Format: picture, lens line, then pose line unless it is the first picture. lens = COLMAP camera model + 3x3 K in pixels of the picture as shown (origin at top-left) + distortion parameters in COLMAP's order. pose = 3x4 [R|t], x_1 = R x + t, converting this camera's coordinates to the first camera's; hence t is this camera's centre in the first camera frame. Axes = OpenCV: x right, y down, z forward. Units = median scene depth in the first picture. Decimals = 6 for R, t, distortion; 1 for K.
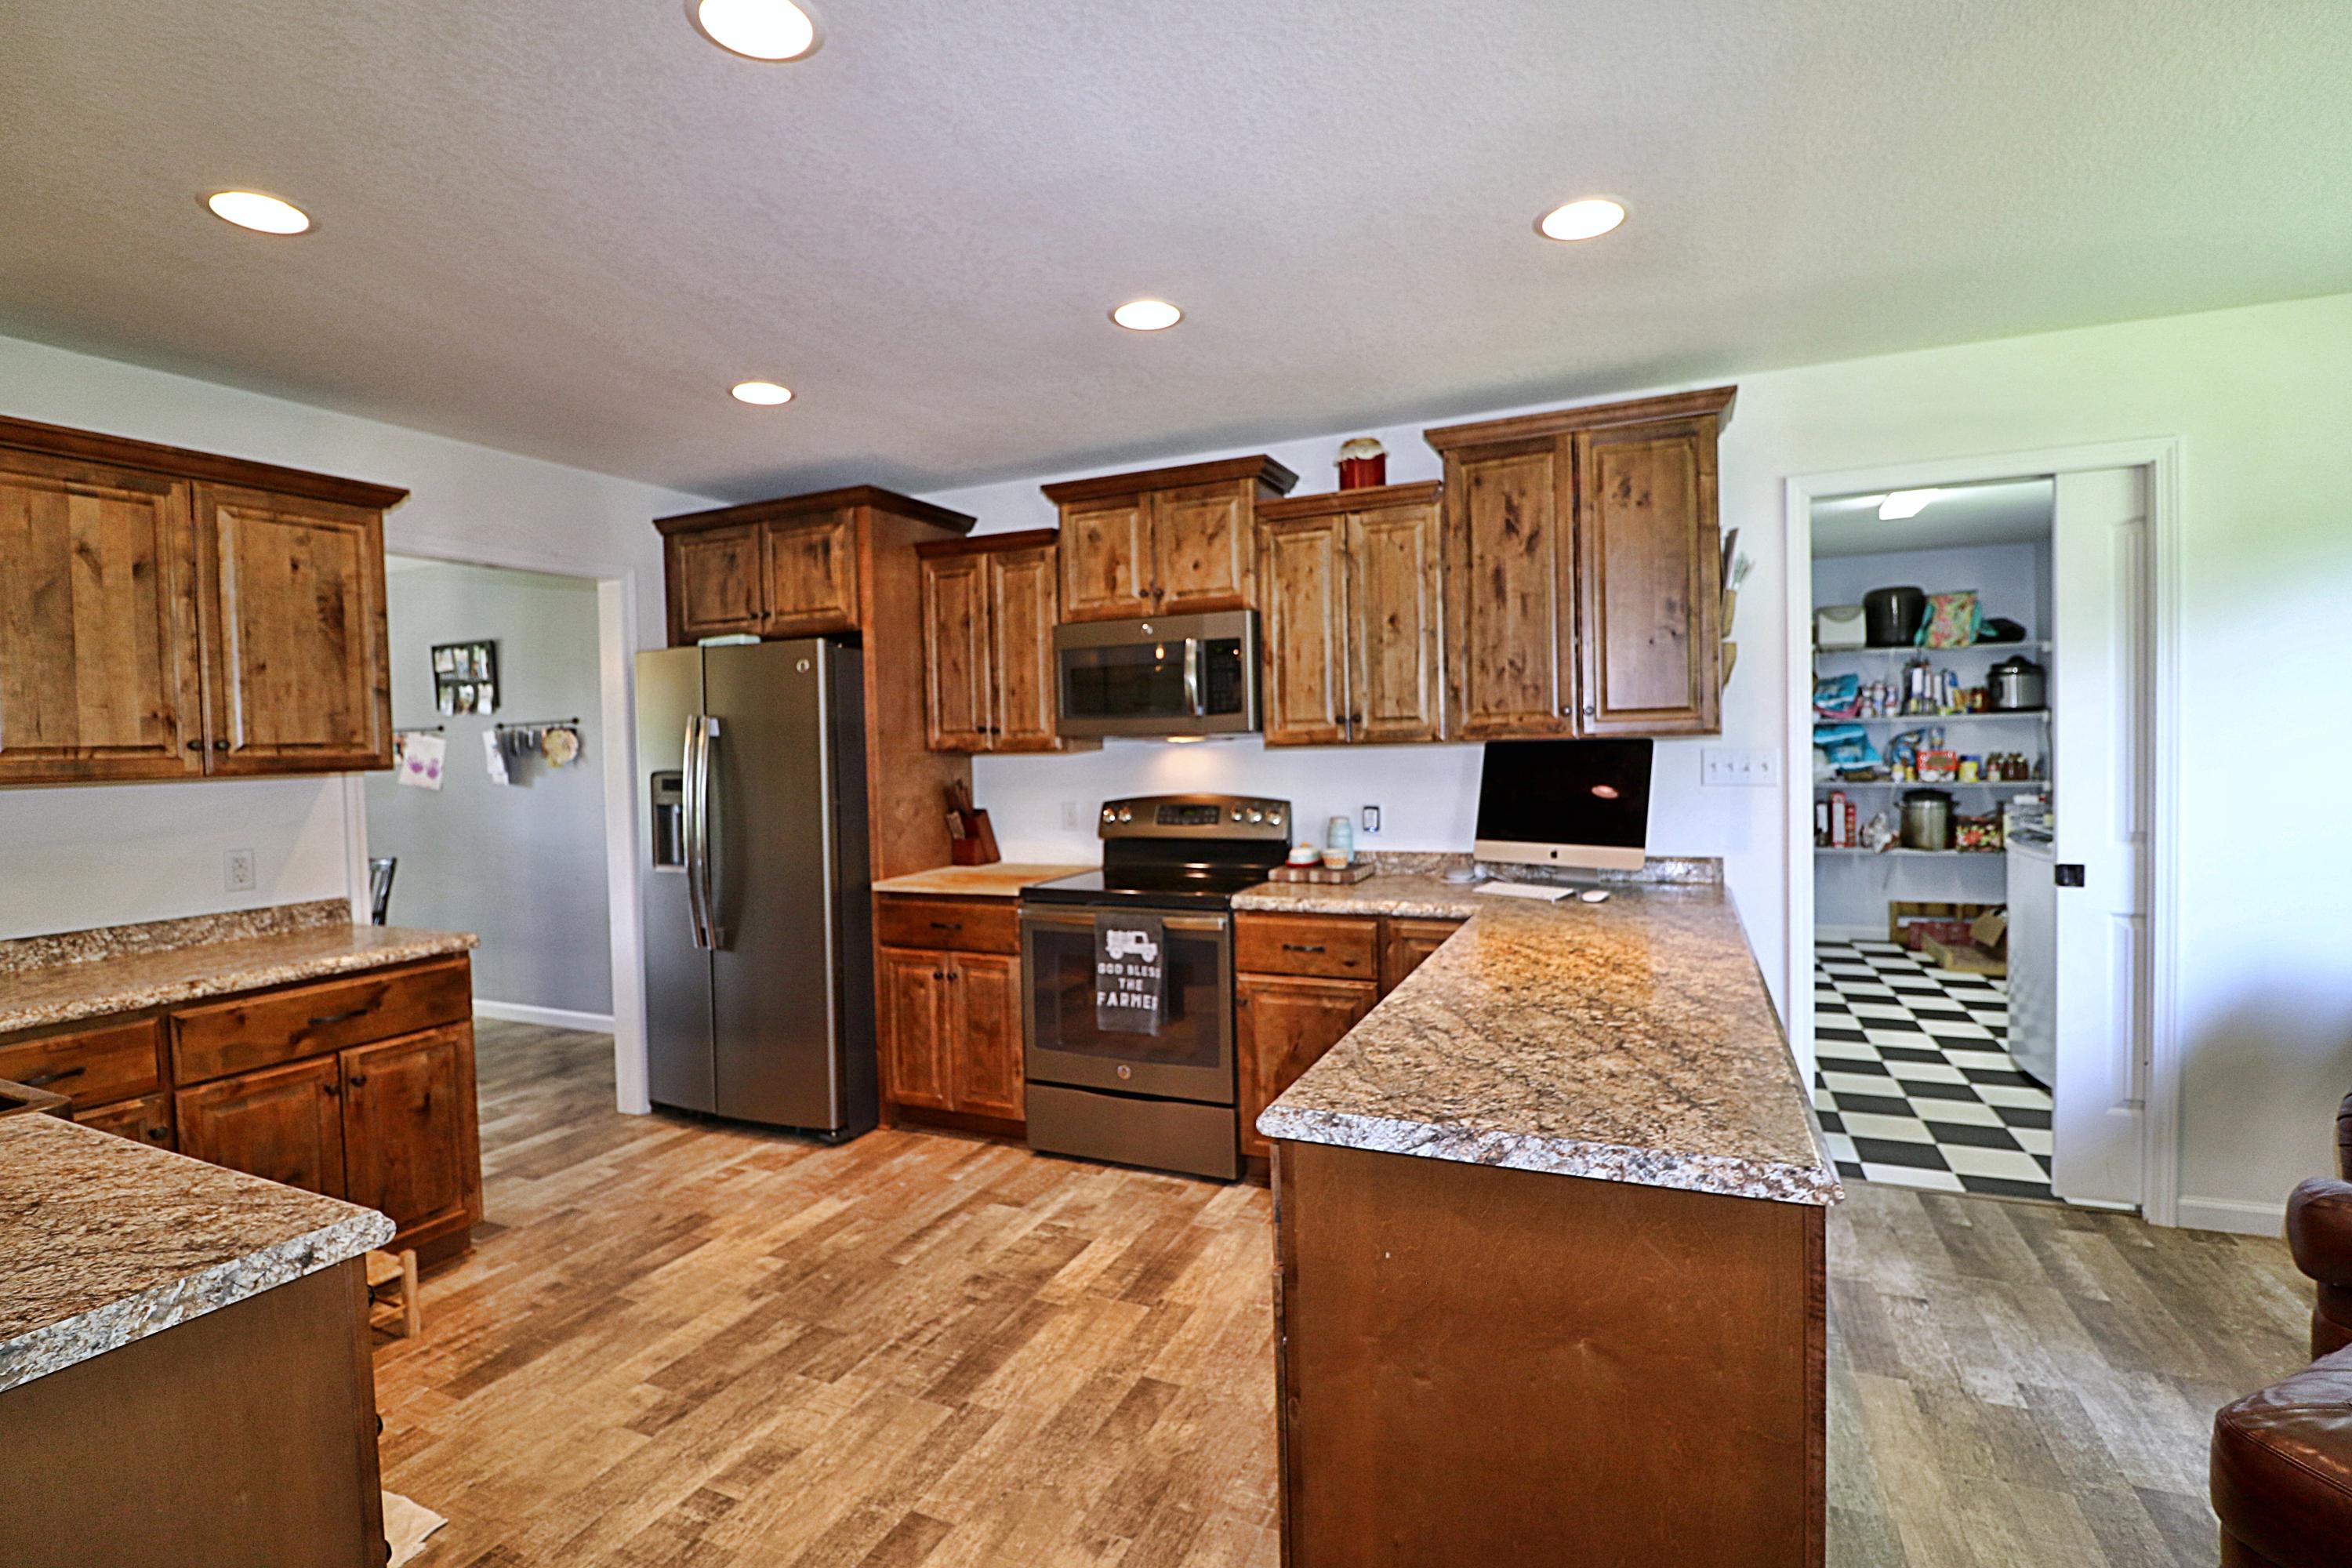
lens RADIAL K [[1076.3, 0, 1183.0], [0, 1076.3, 779.2], [0, 0, 1]] dist [-0.012932, -0.006742]
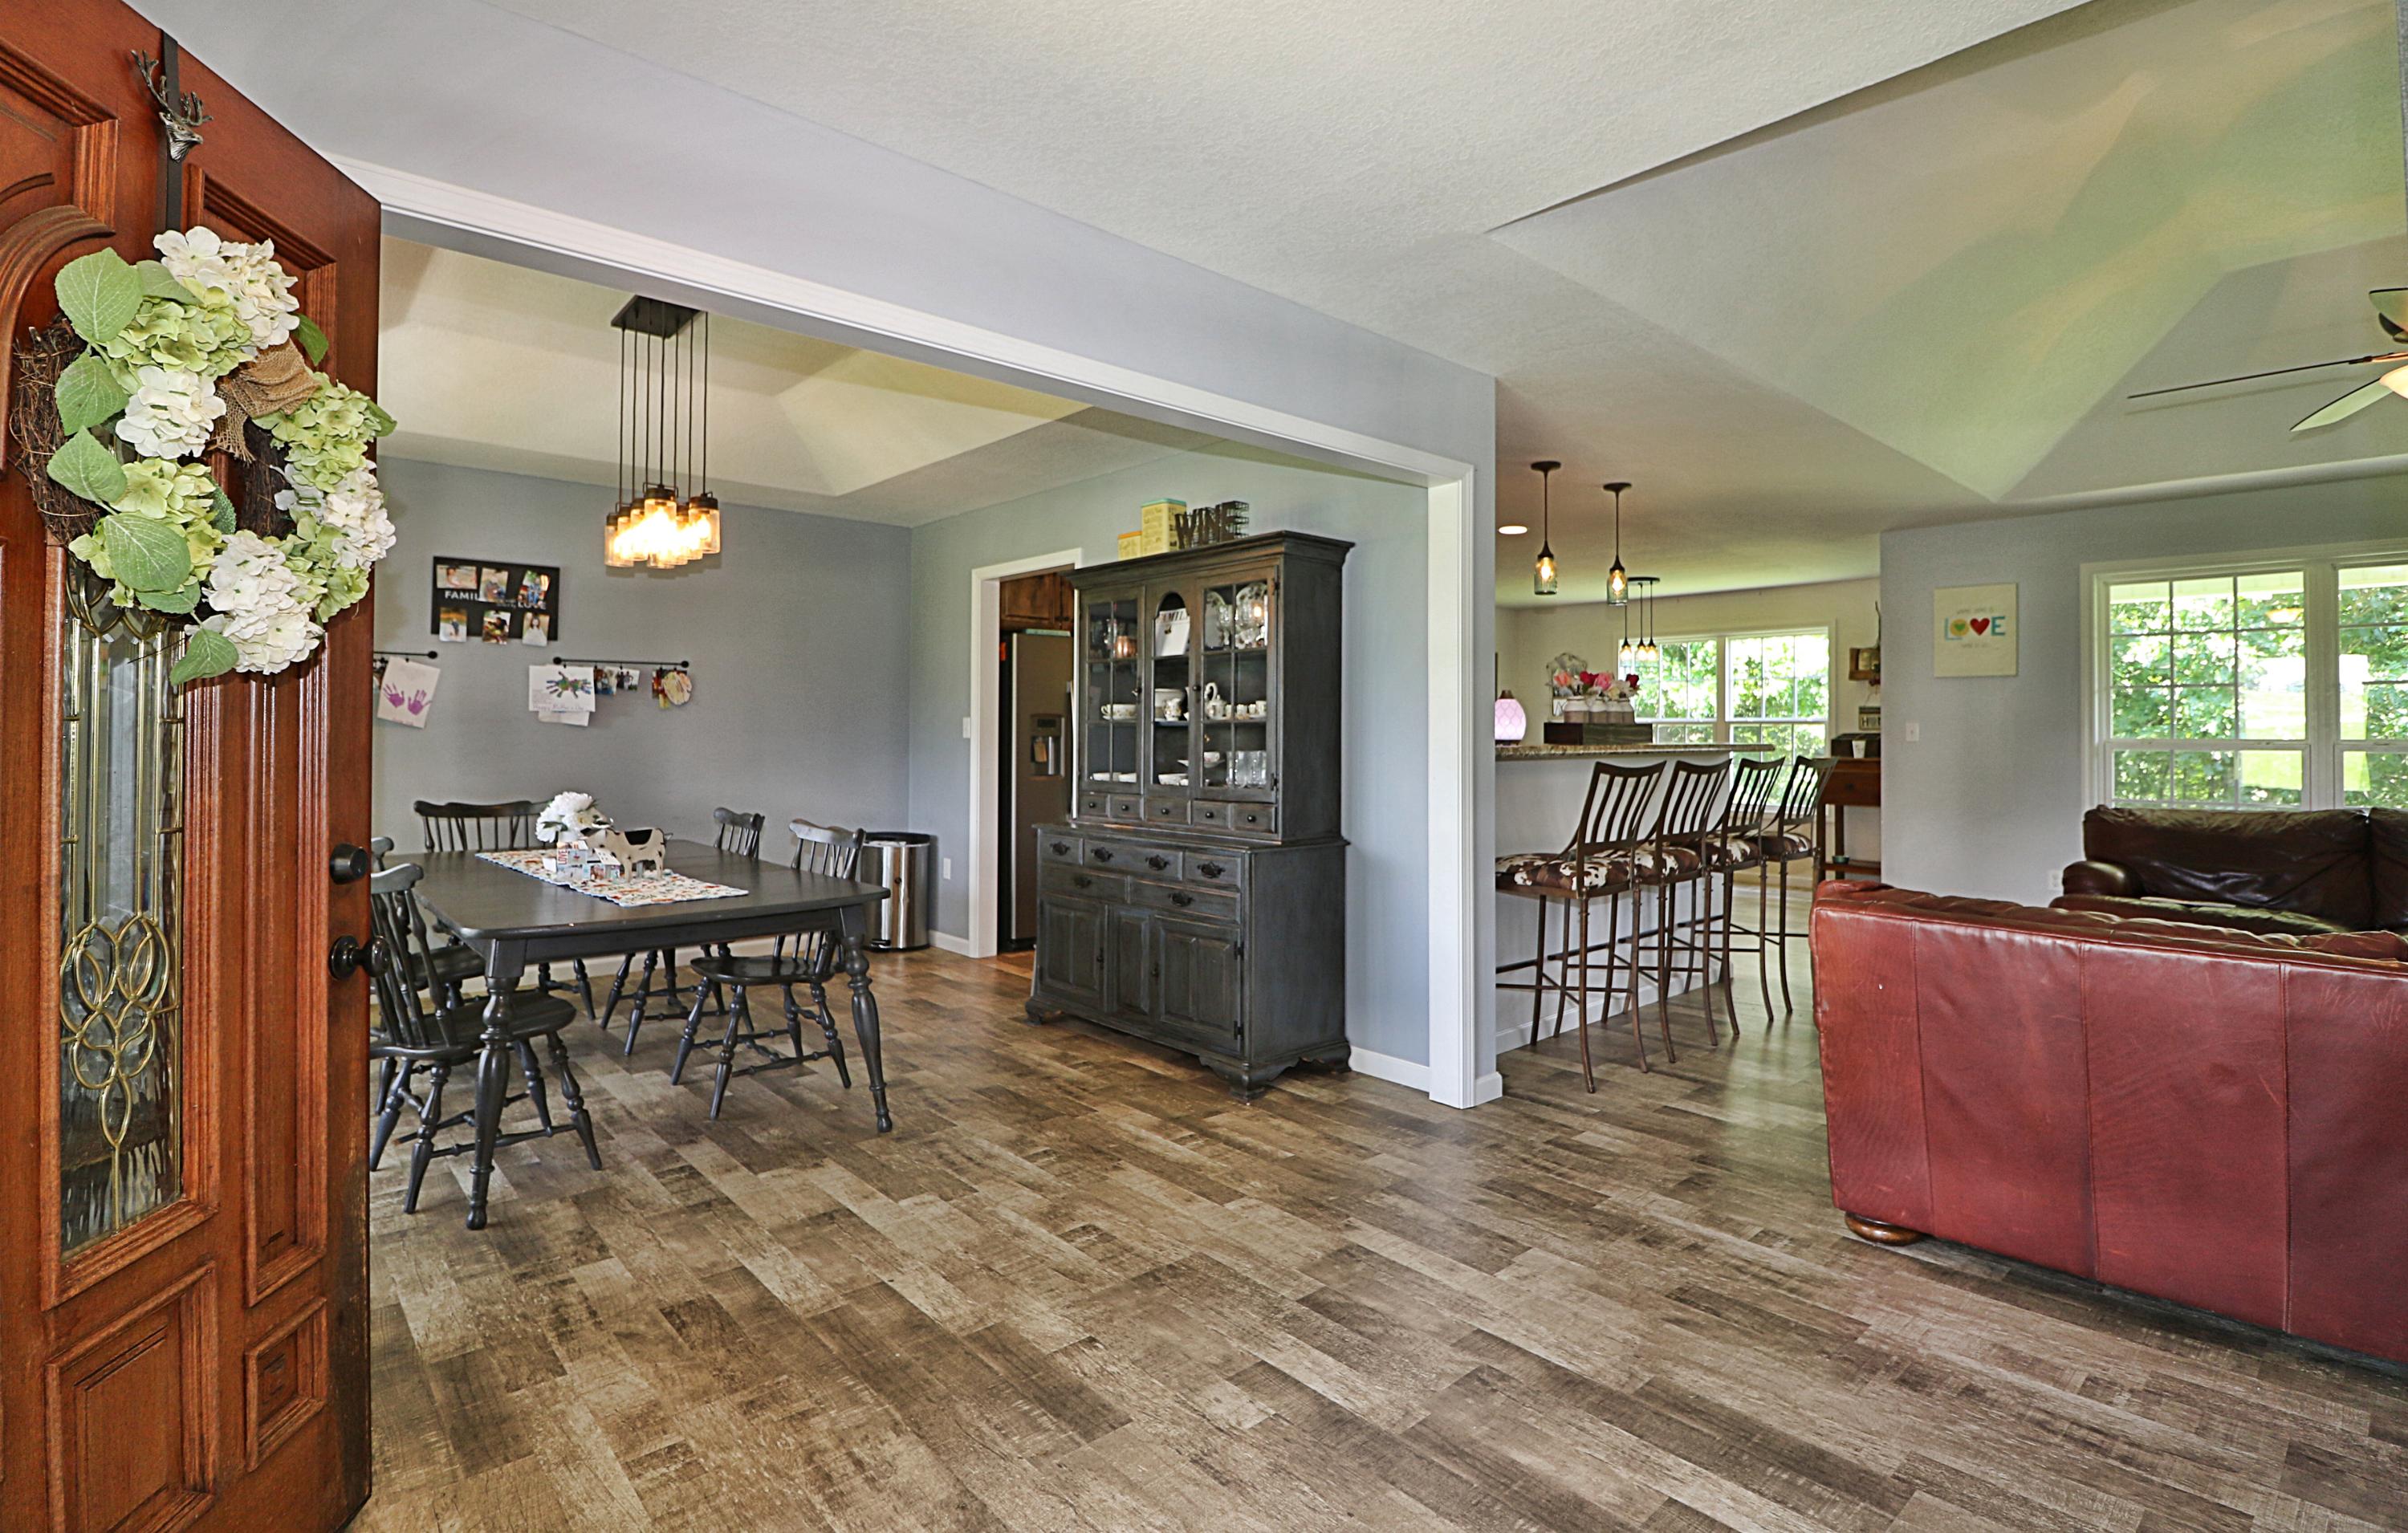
lens RADIAL K [[1137.3, 0, 1268.3], [0, 1137.3, 720.6], [0, 0, 1]] dist [-0.022704, -0.000181]
pose [[0.390574, 0.033486, 0.919962, -1.270677], [0.013822, 0.999012, -0.042232, 0.051576], [-0.920468, 0.029210, 0.389725, 0.050253]]
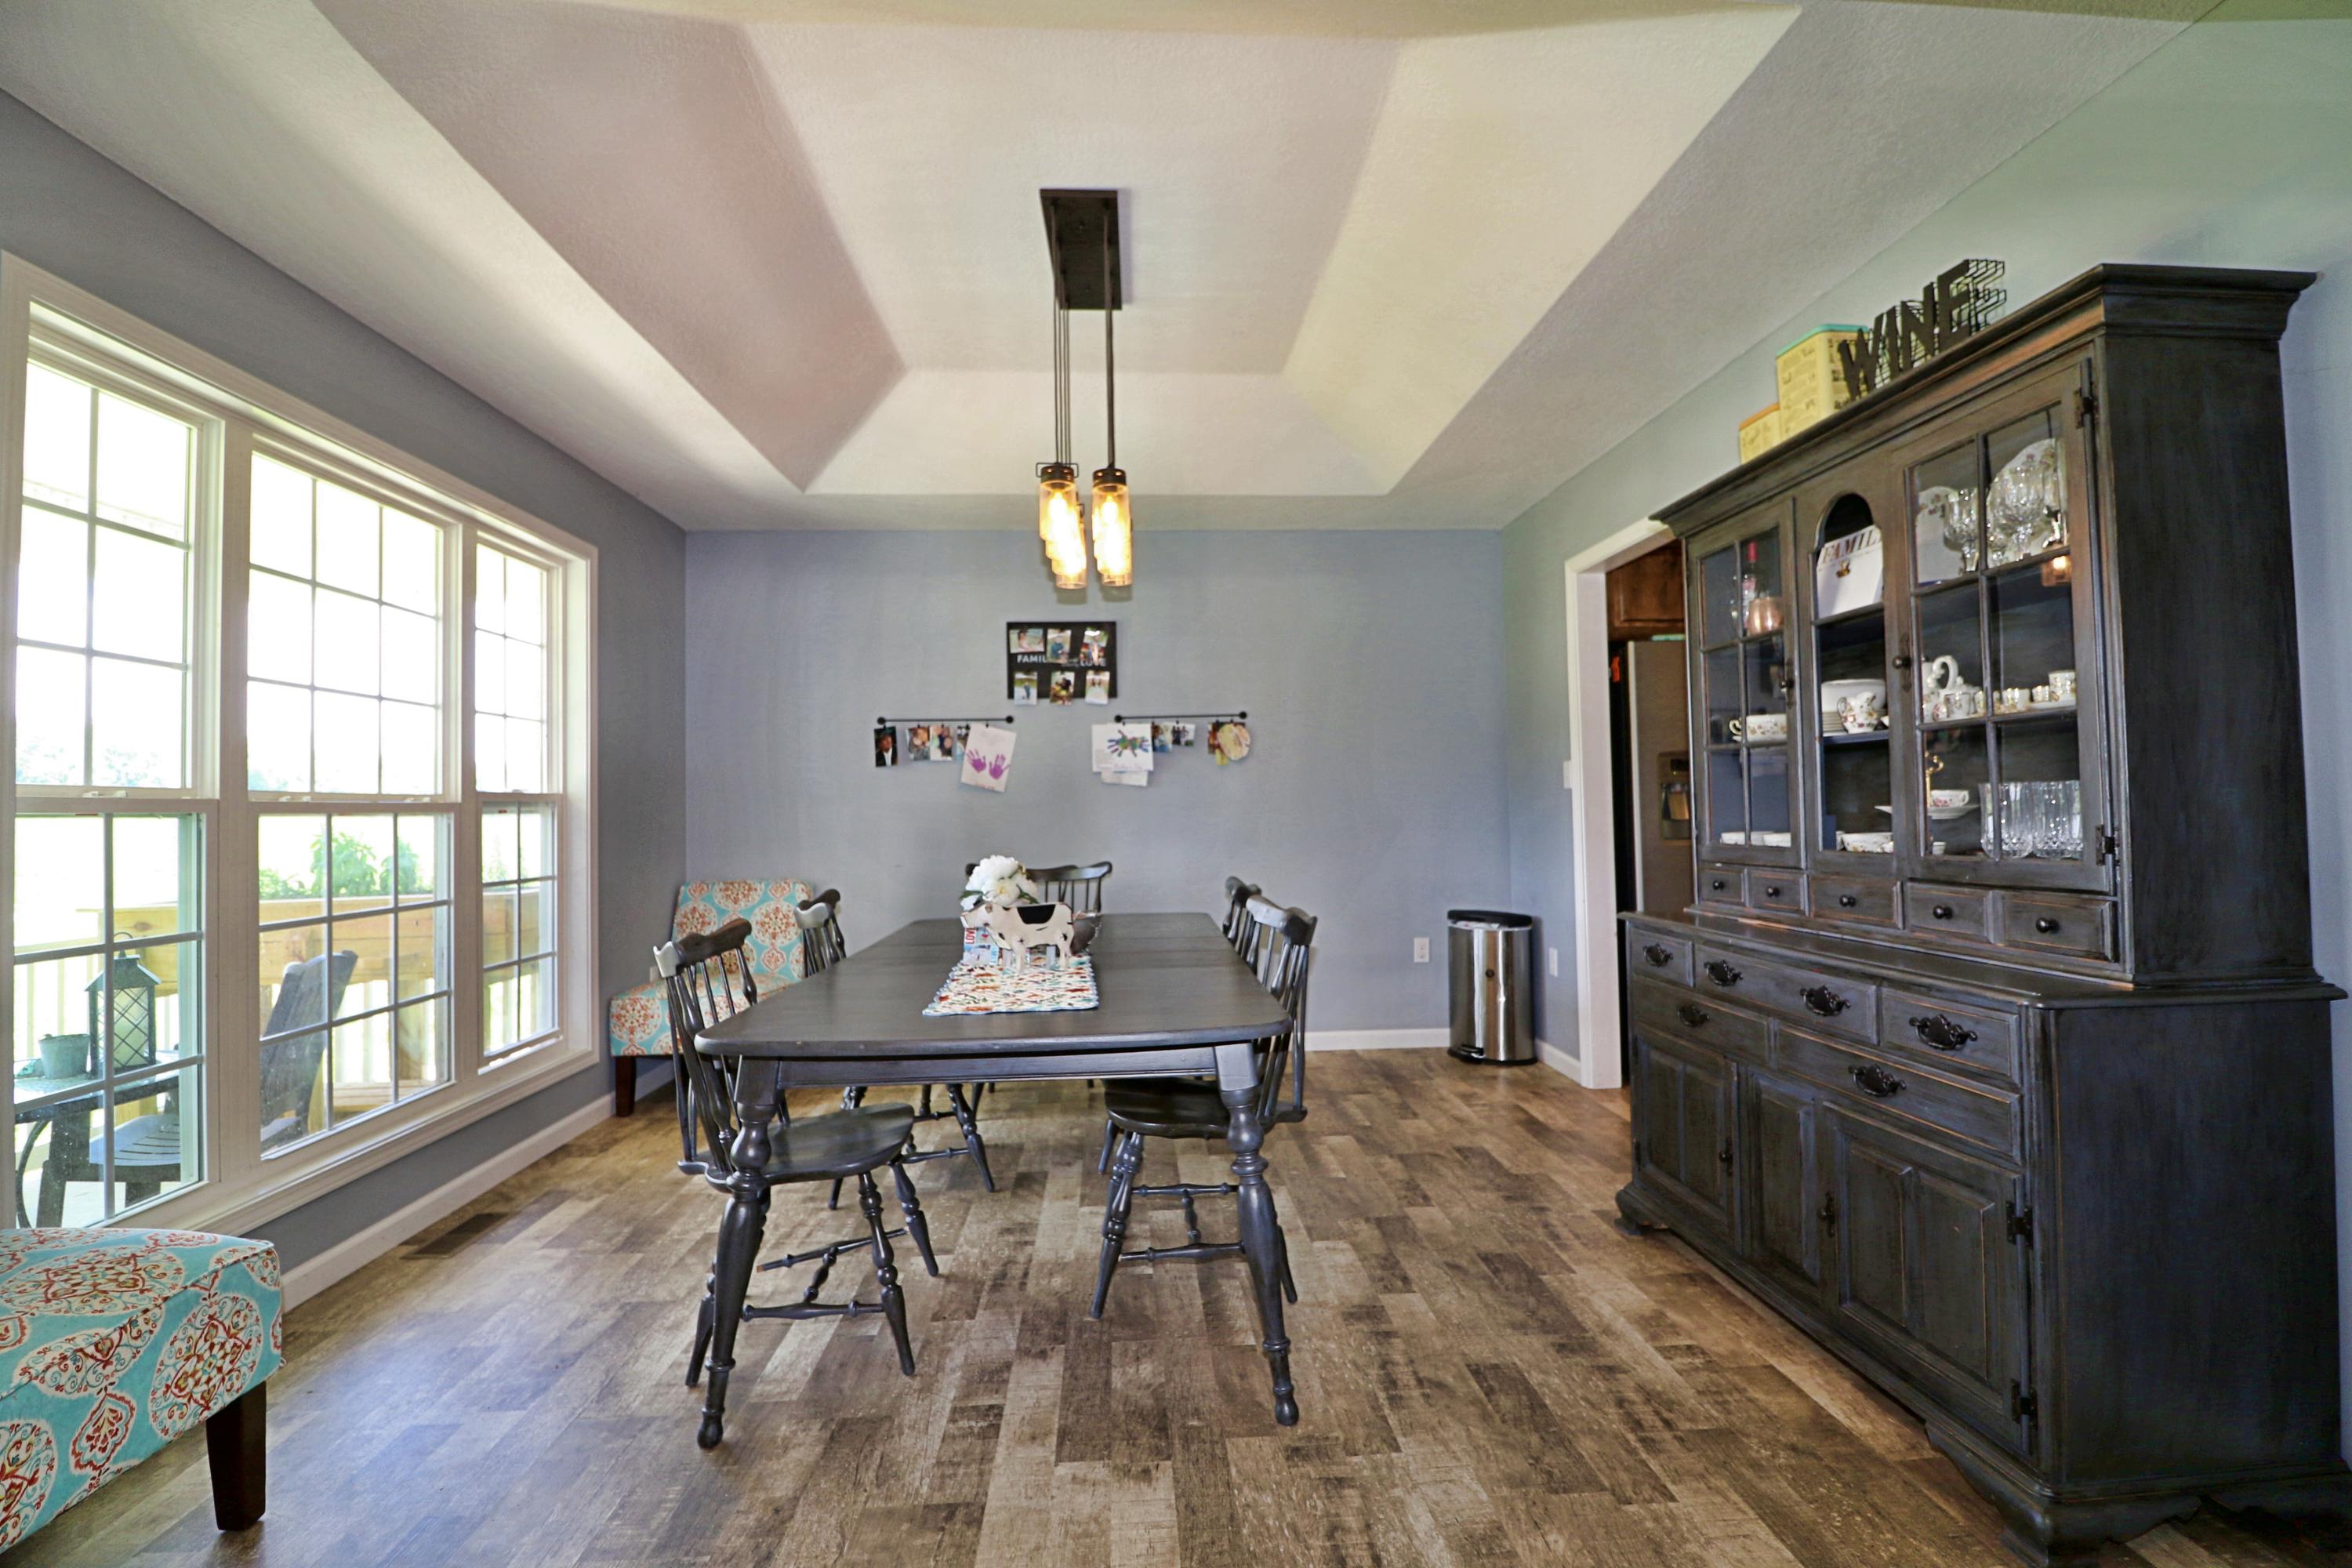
lens RADIAL K [[1076.3, 0, 1182.3], [0, 1076.3, 774.9], [0, 0, 1]] dist [-0.012932, -0.006742]
pose [[0.897042, 0.019367, 0.441520, -0.964677], [0.012079, 0.997592, -0.068300, 0.057671], [-0.441779, 0.066601, 0.894648, 0.177547]]
